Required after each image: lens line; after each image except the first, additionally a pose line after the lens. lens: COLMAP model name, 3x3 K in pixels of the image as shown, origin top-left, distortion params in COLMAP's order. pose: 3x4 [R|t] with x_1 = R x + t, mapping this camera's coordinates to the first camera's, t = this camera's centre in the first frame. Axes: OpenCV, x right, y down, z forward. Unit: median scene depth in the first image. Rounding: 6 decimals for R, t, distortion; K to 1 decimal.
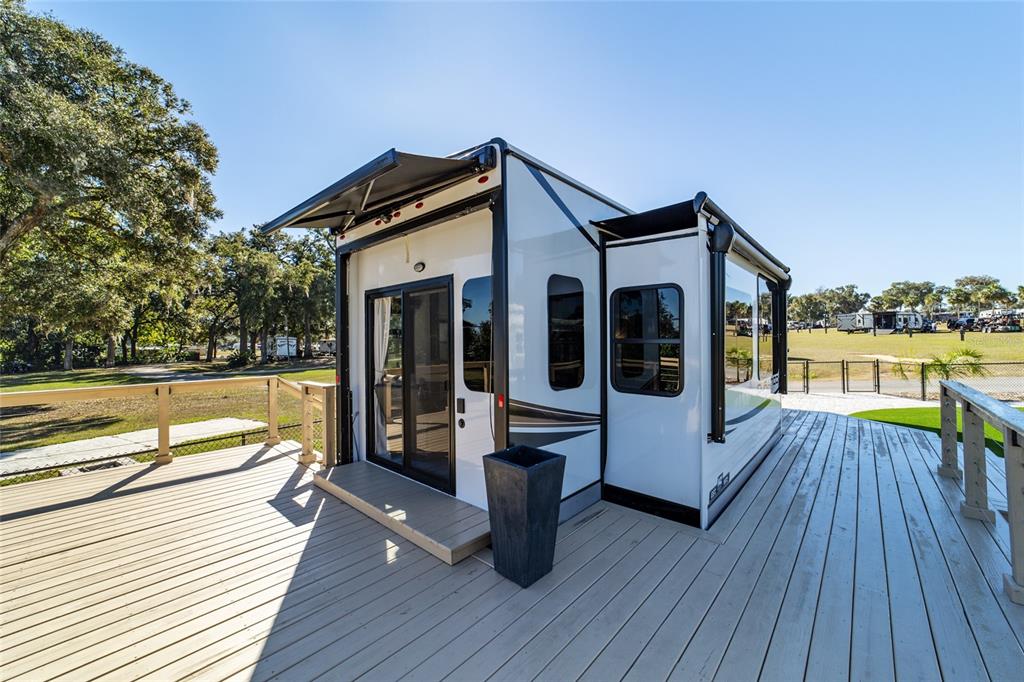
lens RADIAL K [[385.0, 0, 509.8], [0, 385.0, 341.3], [0, 0, 1]] dist [-0.001262, -0.000042]
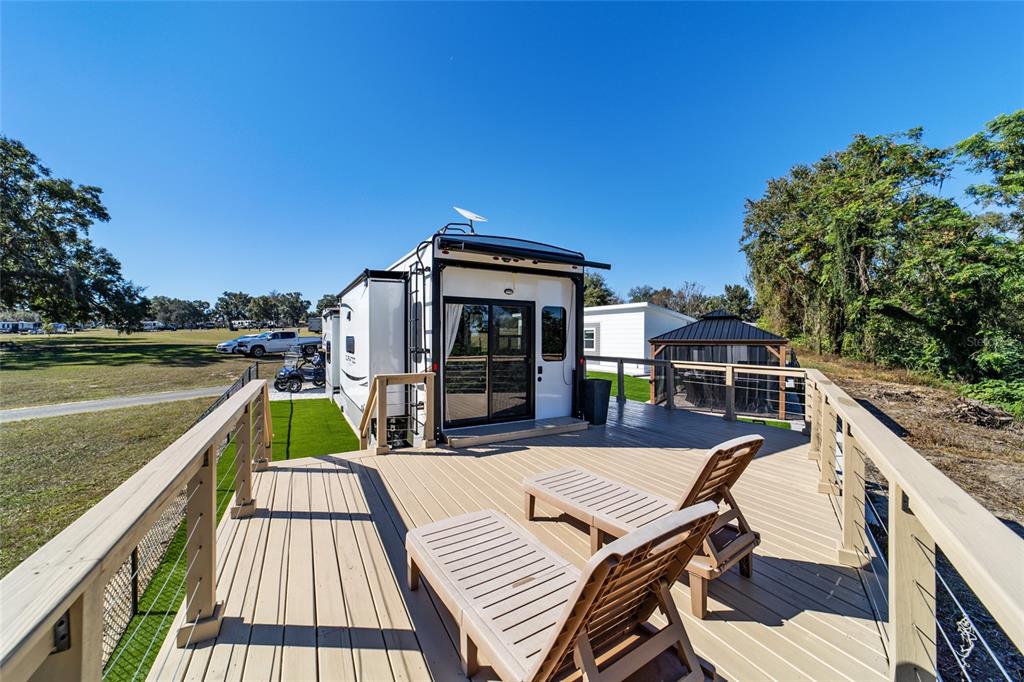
lens RADIAL K [[385.0, 0, 513.2], [0, 385.0, 339.7], [0, 0, 1]] dist [-0.001262, -0.000042]
pose [[0.315908, 0.004851, 0.948777, -1.878380], [-0.003841, 0.999985, -0.003834, 0.020901], [-0.948782, -0.002433, 0.315922, 0.481893]]
